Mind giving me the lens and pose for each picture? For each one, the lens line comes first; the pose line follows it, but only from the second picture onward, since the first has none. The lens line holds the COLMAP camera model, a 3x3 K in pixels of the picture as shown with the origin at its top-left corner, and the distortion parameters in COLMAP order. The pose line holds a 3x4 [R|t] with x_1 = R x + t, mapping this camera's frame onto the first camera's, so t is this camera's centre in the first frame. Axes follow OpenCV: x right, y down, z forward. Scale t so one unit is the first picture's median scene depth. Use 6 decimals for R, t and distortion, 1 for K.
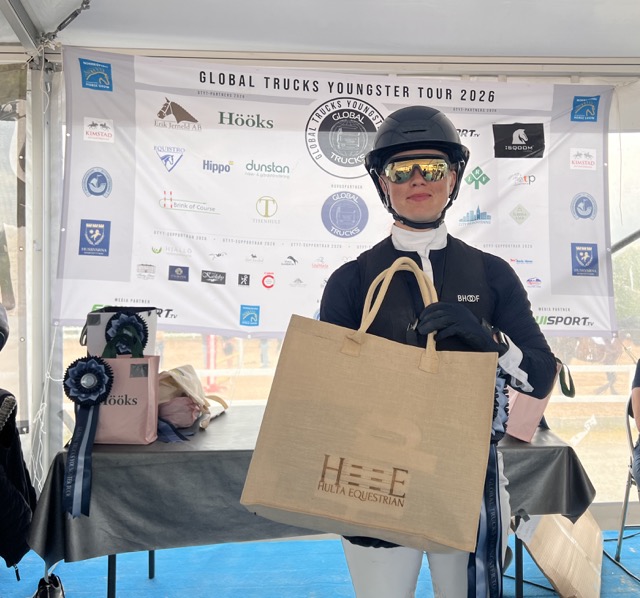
lens RADIAL K [[711.5, 0, 363.6], [0, 711.5, 291.9], [0, 0, 1]] dist [0.020308, 0.000000]
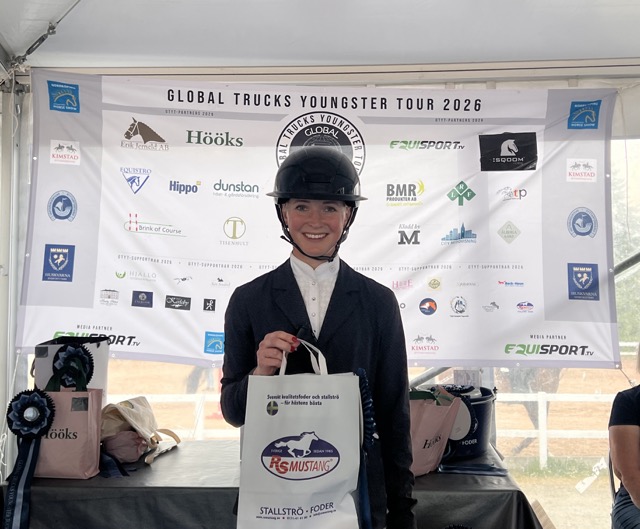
lens RADIAL K [[864.8, 0, 332.7], [0, 864.8, 243.4], [0, 0, 1]] dist [0.073083, 0.000000]
pose [[0.994086, -0.008296, -0.108277, 0.118364], [0.001581, 0.998077, -0.061962, -0.026588], [0.108583, 0.061424, 0.992188, -0.134190]]
